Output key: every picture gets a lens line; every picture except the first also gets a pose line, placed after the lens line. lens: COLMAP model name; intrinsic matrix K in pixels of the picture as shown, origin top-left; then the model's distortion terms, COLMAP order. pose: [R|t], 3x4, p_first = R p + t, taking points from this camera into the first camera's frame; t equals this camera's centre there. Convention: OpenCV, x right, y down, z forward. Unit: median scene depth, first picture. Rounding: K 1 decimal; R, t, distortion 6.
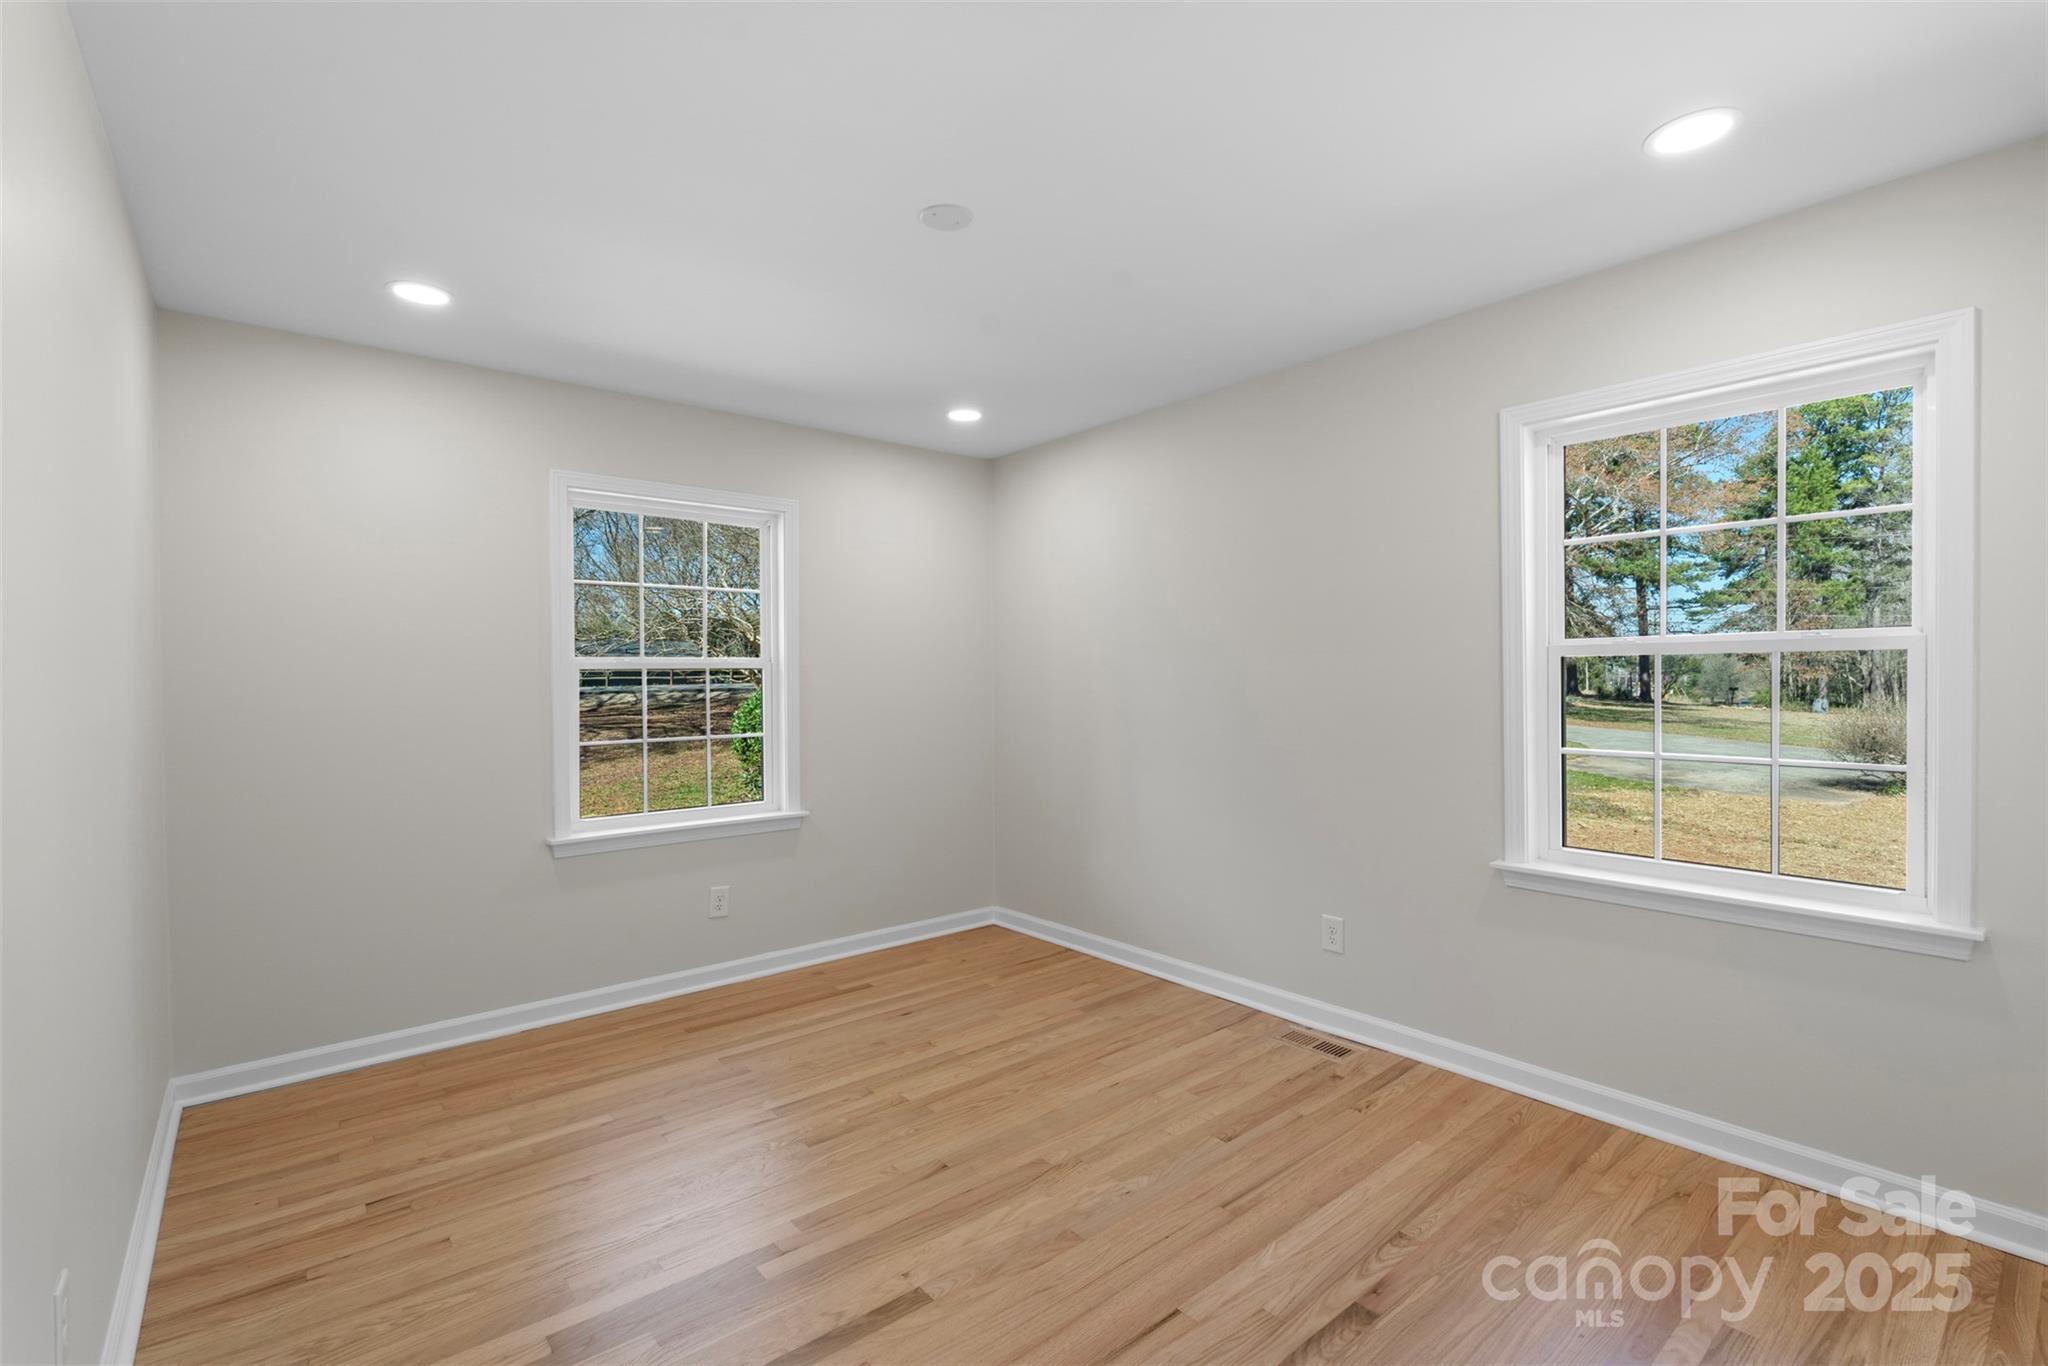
lens RADIAL K [[931.6, 0, 1023.5], [0, 931.6, 681.1], [0, 0, 1]] dist [0.003421, 0.001045]
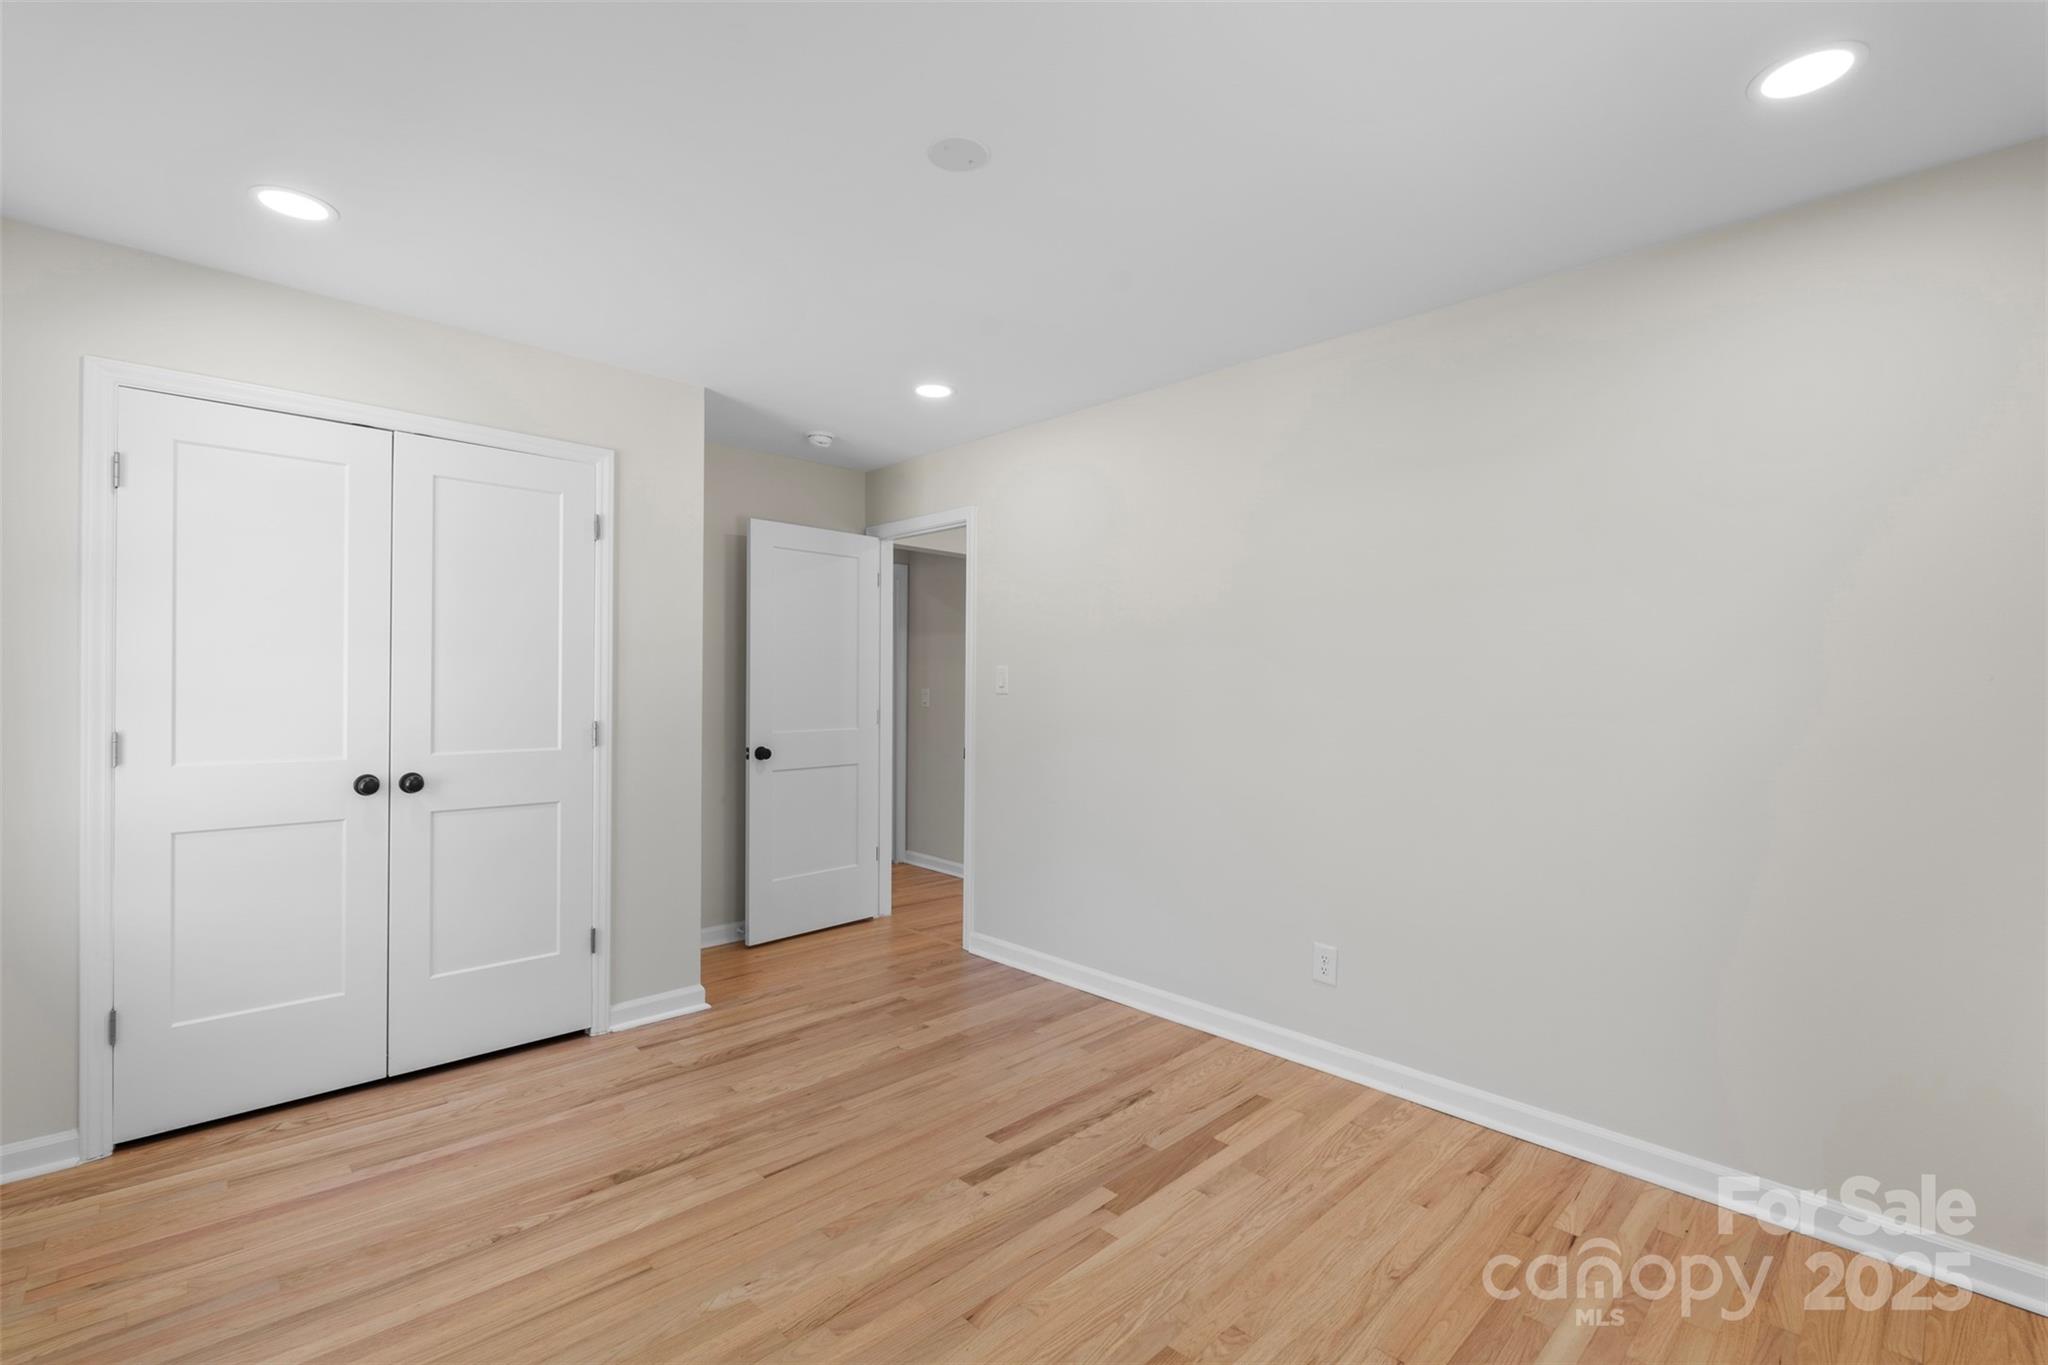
lens RADIAL K [[931.6, 0, 1026.6], [0, 931.6, 683.9], [0, 0, 1]] dist [0.003421, 0.001045]
pose [[-0.997489, 0.000492, -0.070824, -0.088797], [-0.000359, 0.999928, 0.012015, -0.011727], [0.070824, 0.012010, -0.997416, 2.014765]]
